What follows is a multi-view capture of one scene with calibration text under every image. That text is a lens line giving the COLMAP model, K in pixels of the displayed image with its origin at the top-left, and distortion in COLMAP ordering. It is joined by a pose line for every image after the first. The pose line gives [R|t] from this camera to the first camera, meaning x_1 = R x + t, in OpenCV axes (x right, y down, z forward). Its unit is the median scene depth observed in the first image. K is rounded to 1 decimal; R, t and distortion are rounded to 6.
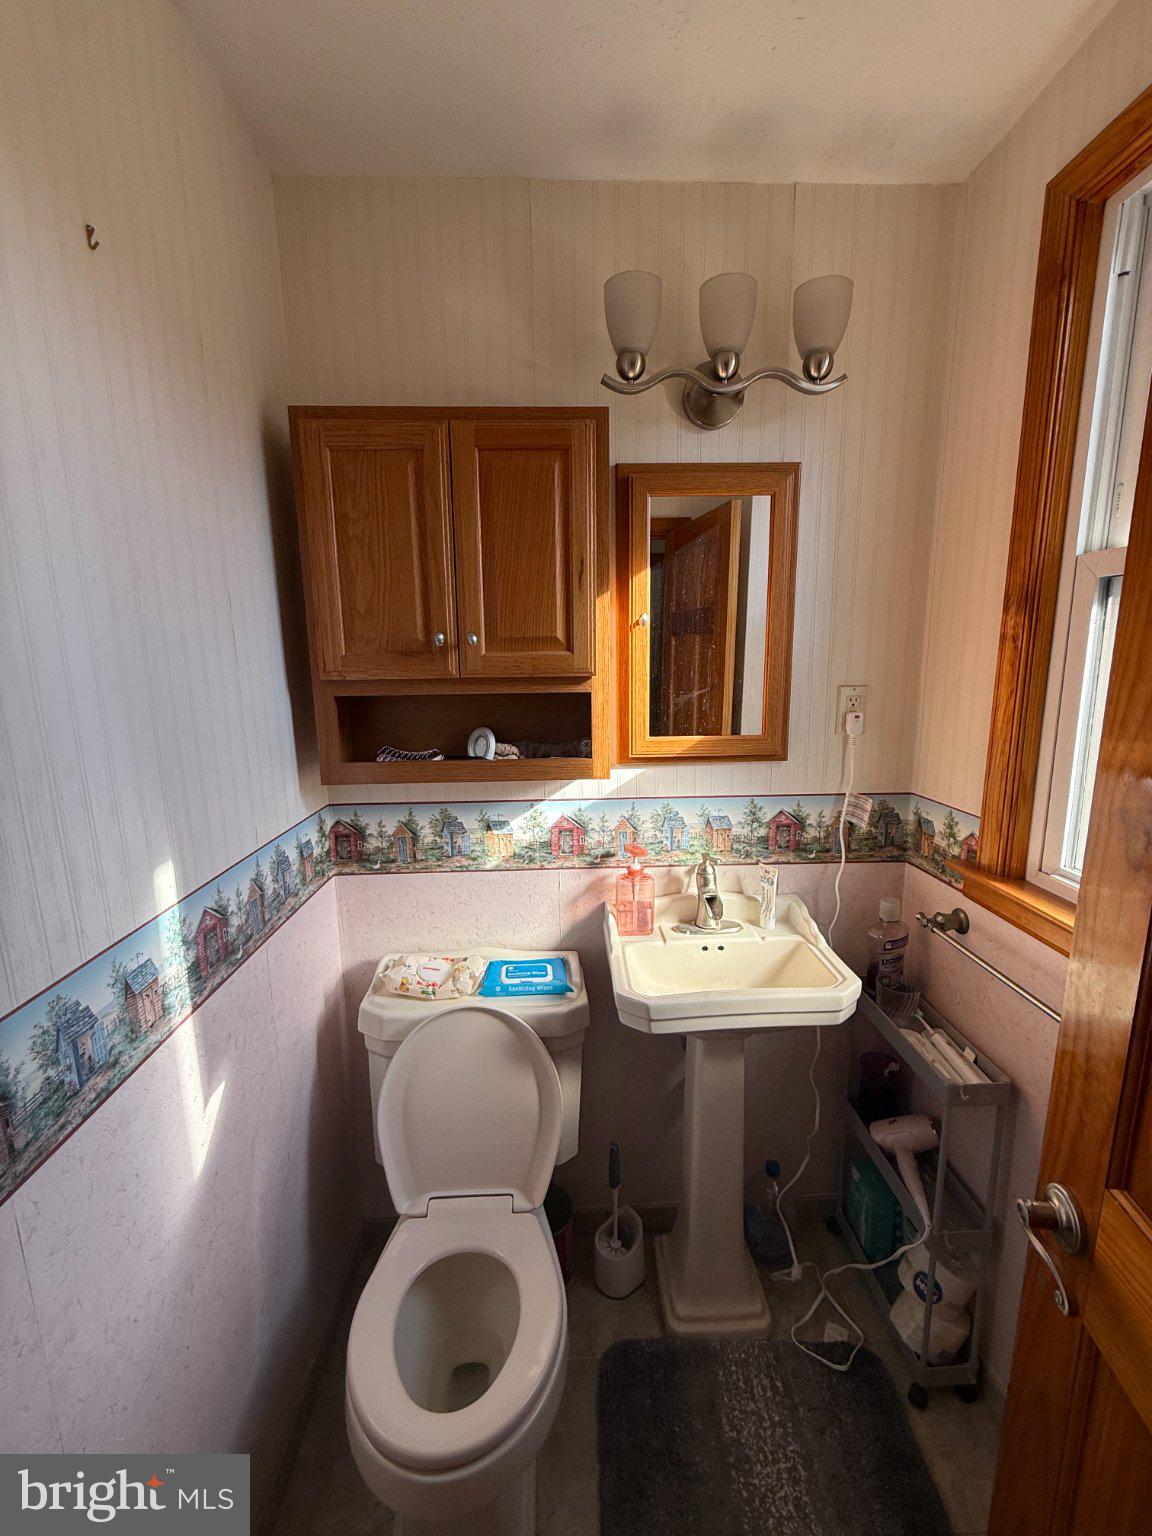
lens RADIAL K [[614.9, 0, 578.6], [0, 614.9, 762.6], [0, 0, 1]] dist [0.001329, 0.000472]
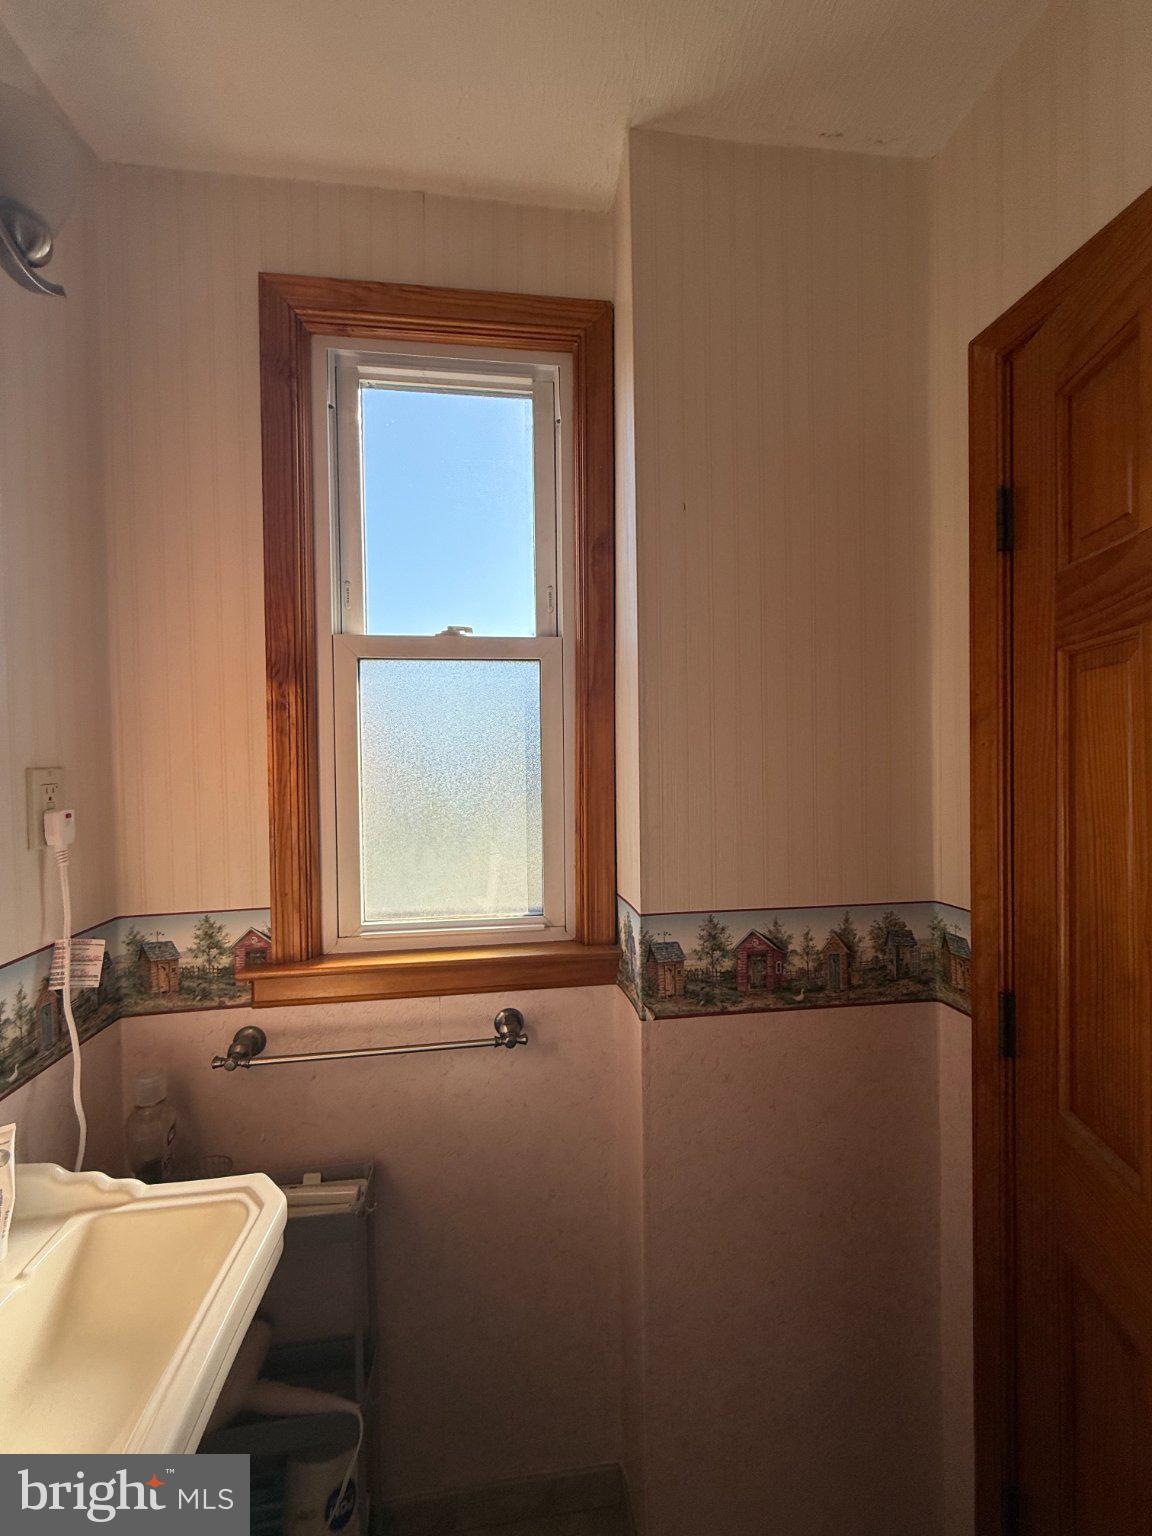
lens RADIAL K [[614.9, 0, 577.0], [0, 614.9, 762.1], [0, 0, 1]] dist [0.001329, 0.000472]
pose [[-0.106349, -0.001661, 0.994327, -0.241592], [0.190807, 0.981380, 0.022047, -0.043985], [-0.975850, 0.192069, -0.104052, 0.564894]]
